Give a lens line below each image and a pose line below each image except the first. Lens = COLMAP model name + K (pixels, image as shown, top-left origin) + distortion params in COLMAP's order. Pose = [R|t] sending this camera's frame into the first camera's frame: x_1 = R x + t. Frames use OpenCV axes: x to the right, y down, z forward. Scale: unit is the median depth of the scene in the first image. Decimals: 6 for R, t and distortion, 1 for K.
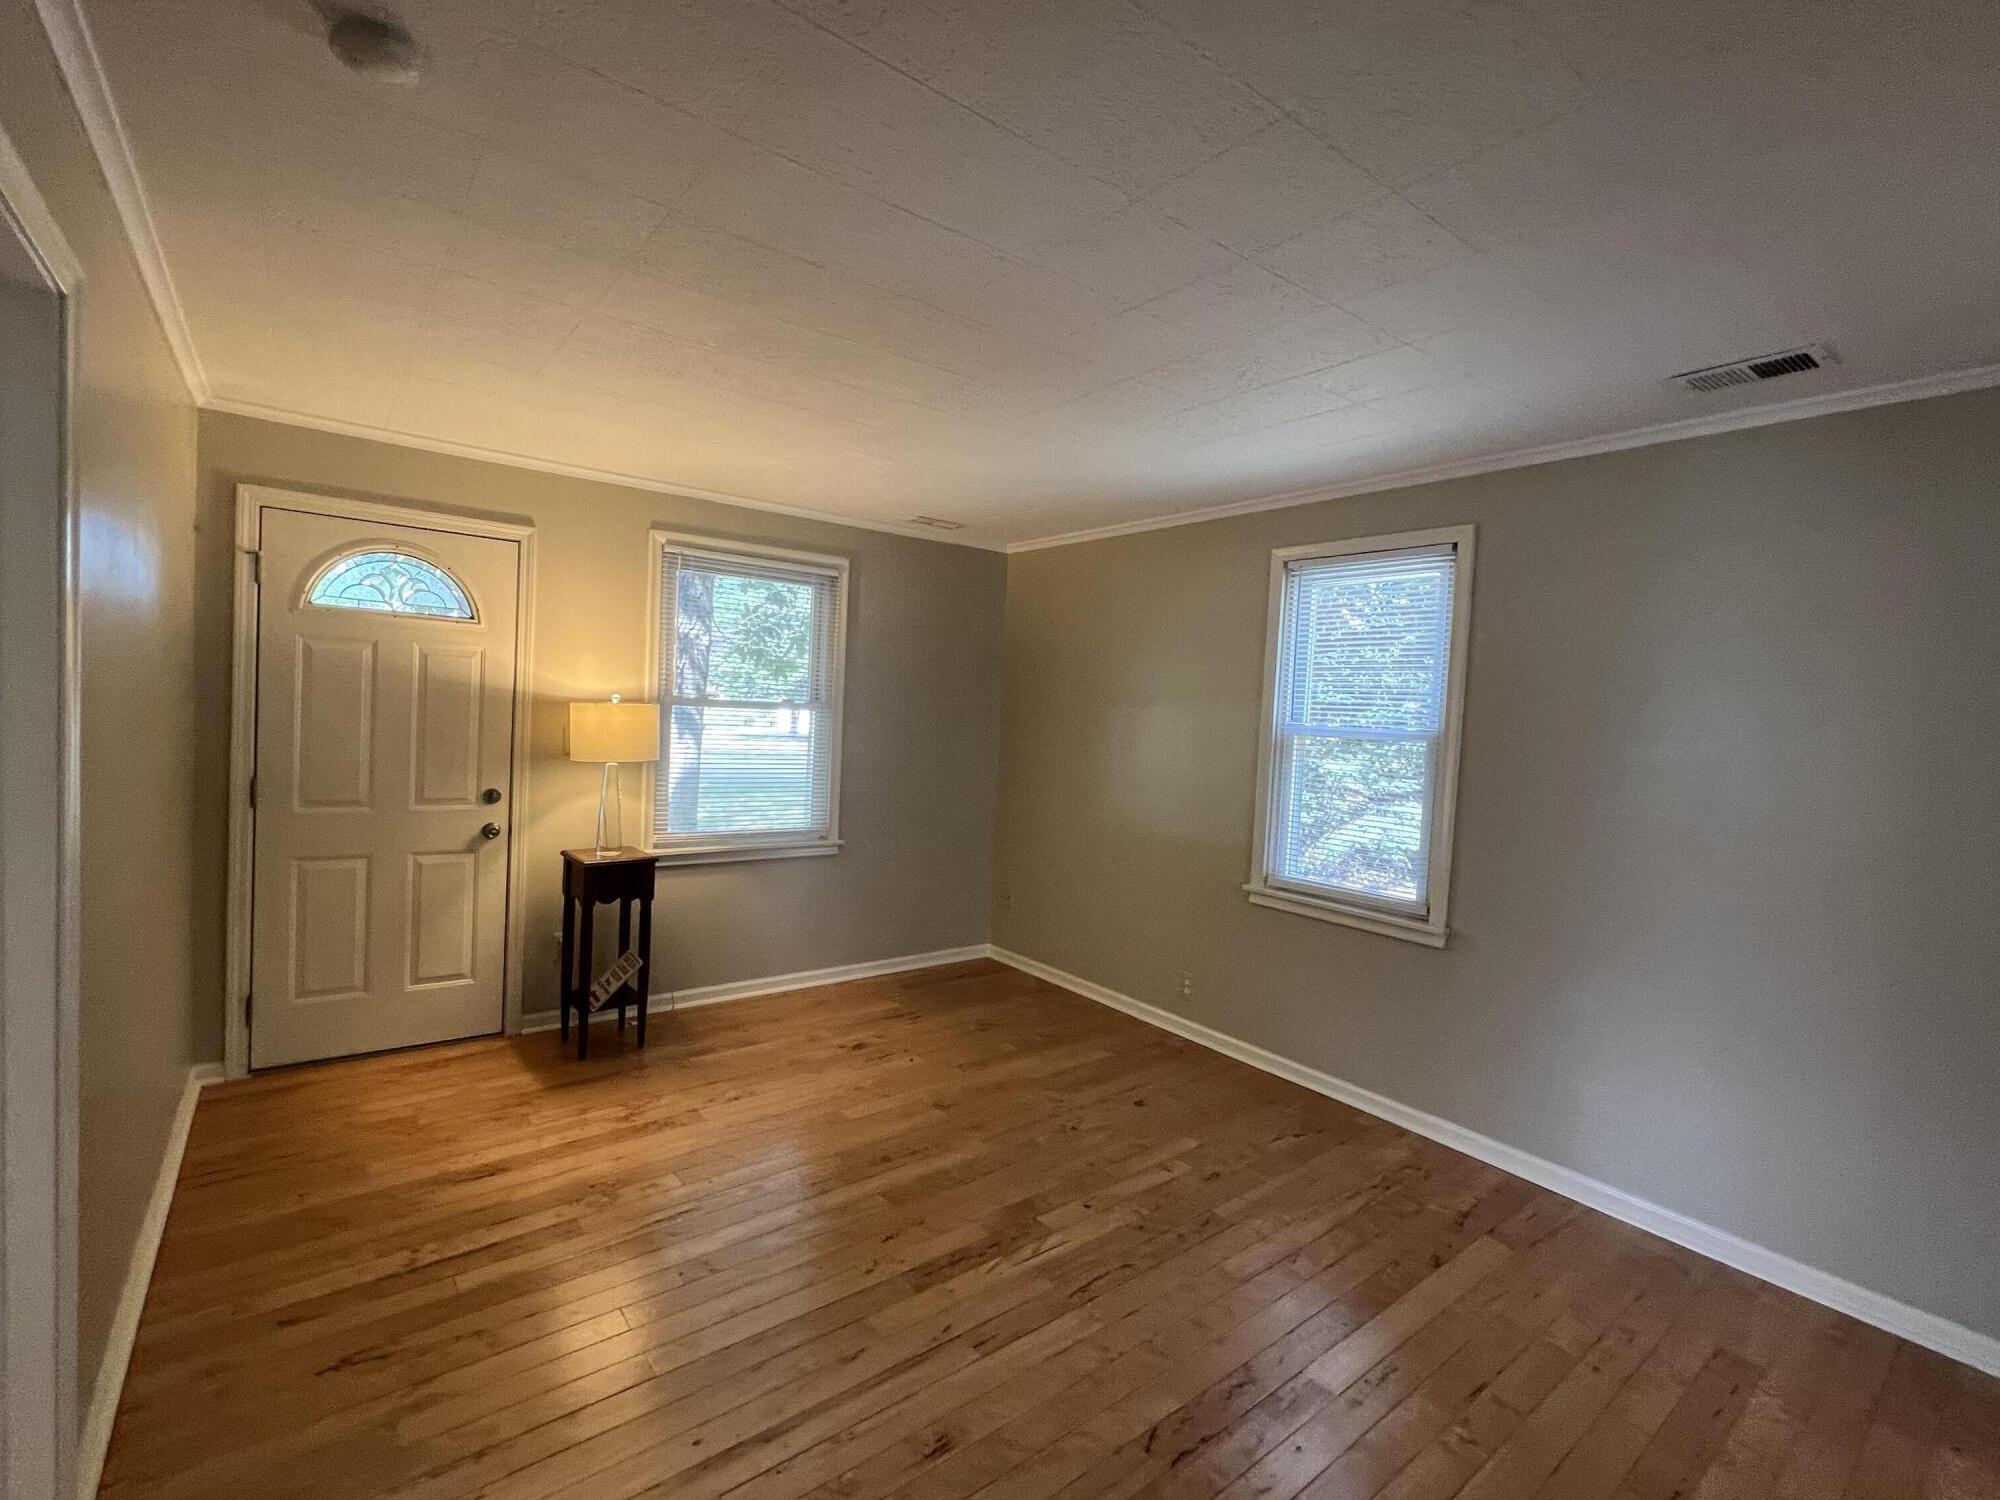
lens RADIAL K [[903.3, 0, 1002.4], [0, 903.3, 747.1], [0, 0, 1]] dist [-0.001895, -0.000379]
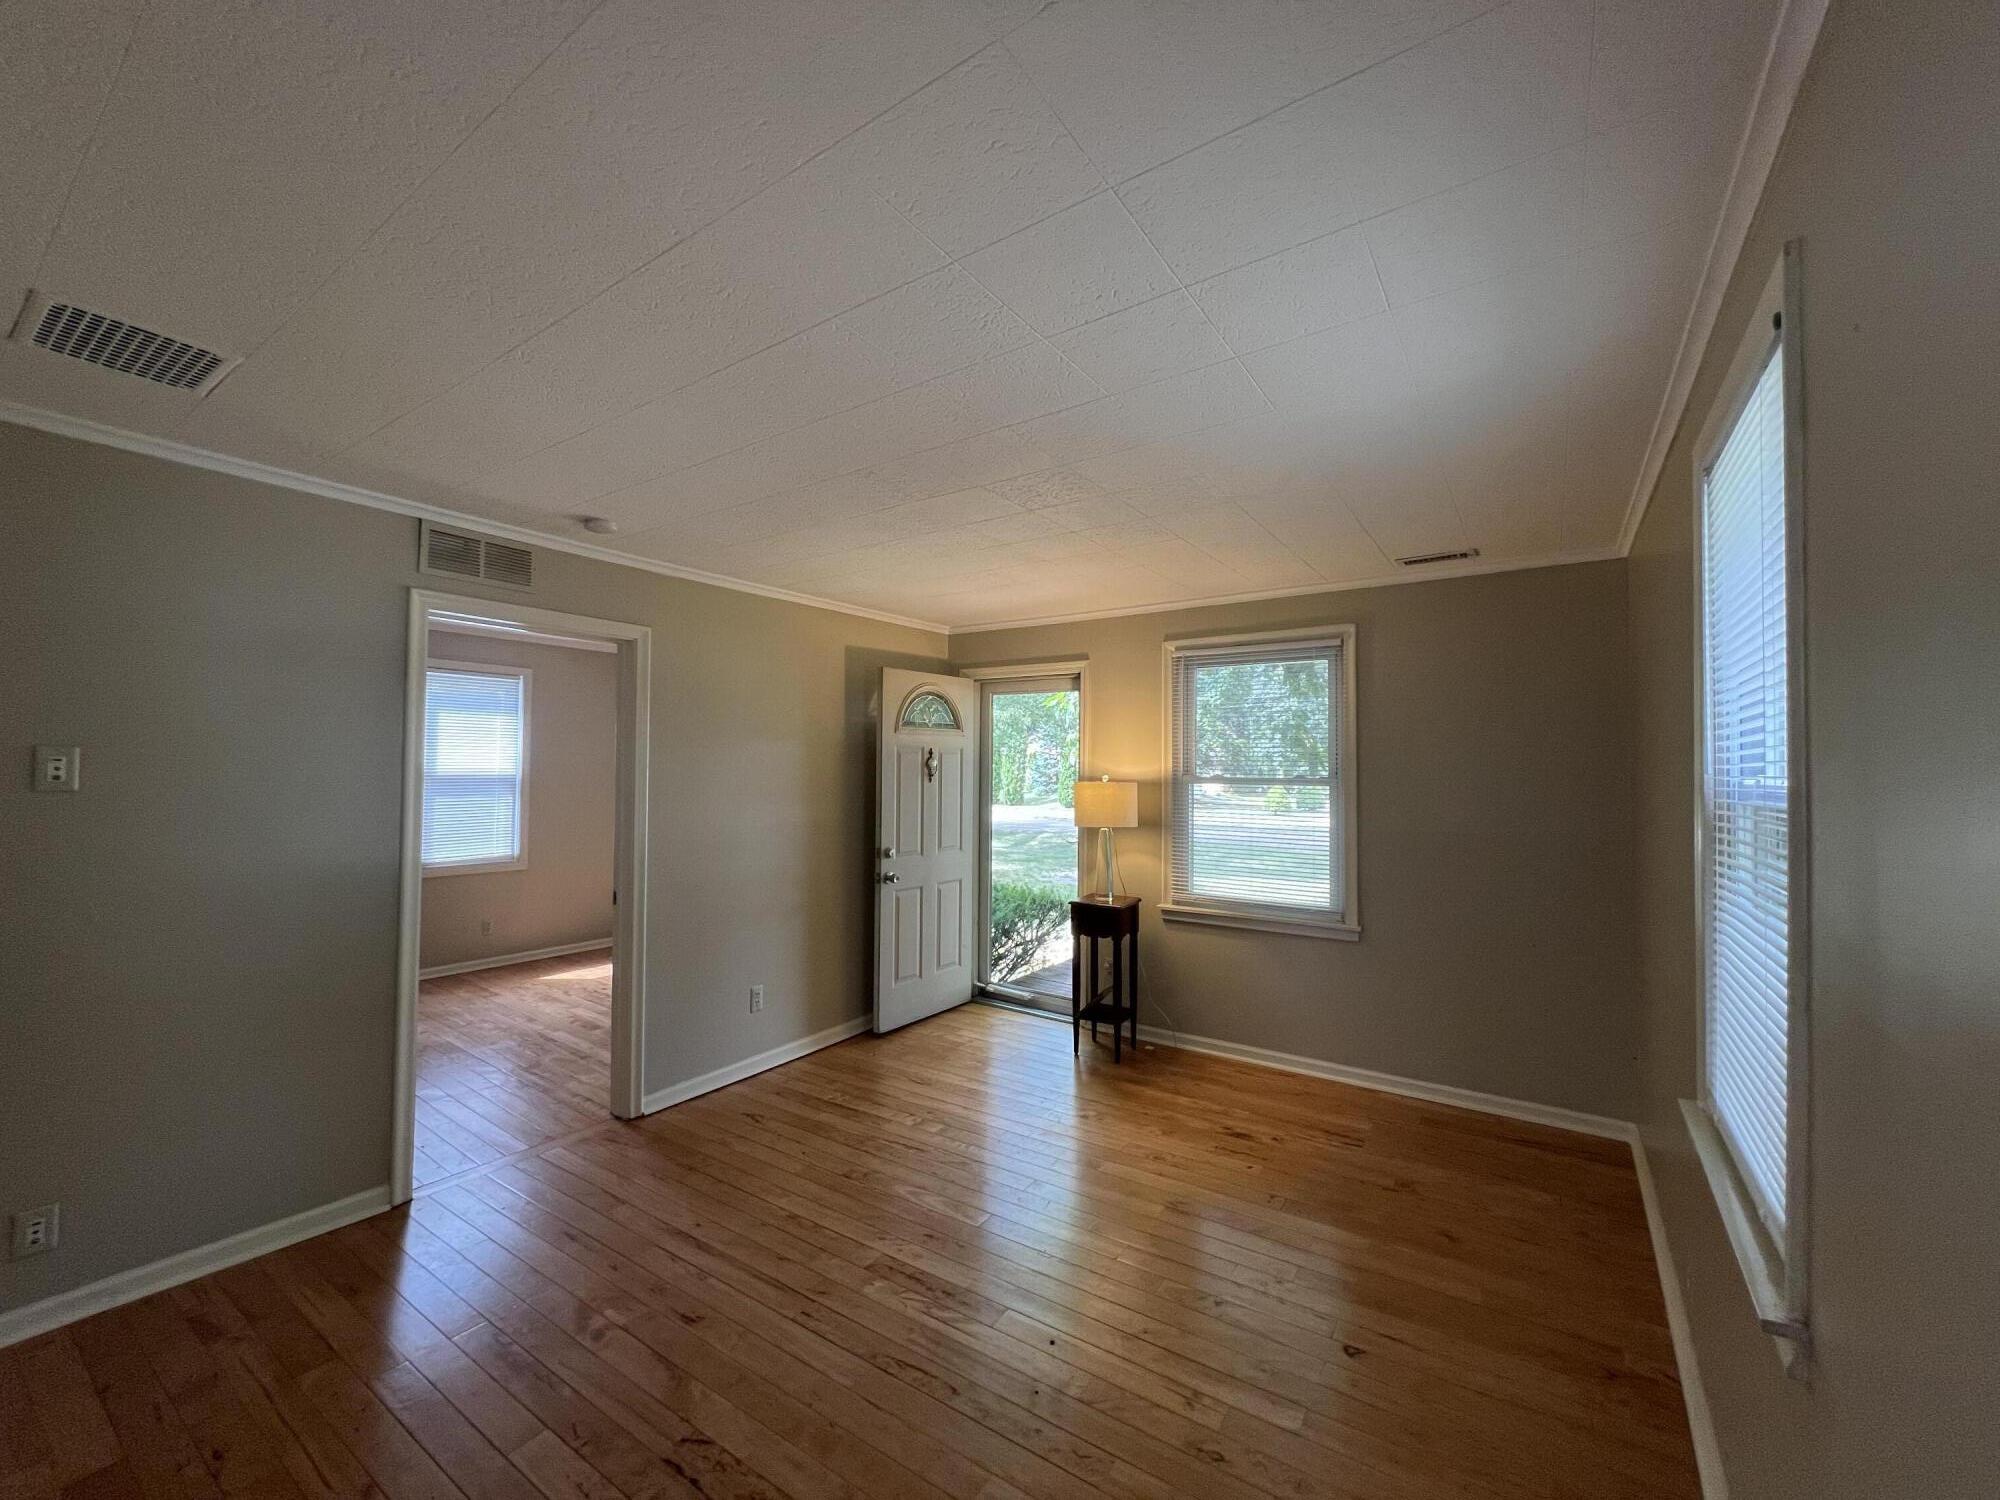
lens RADIAL K [[798.7, 0, 999.8], [0, 798.7, 746.6], [0, 0, 1]] dist [-0.001616, 0.000501]
pose [[0.305903, -0.073198, -0.949245, 0.687471], [-0.034204, 0.995552, -0.087791, 0.006884], [0.951448, 0.059324, 0.302039, 0.557588]]
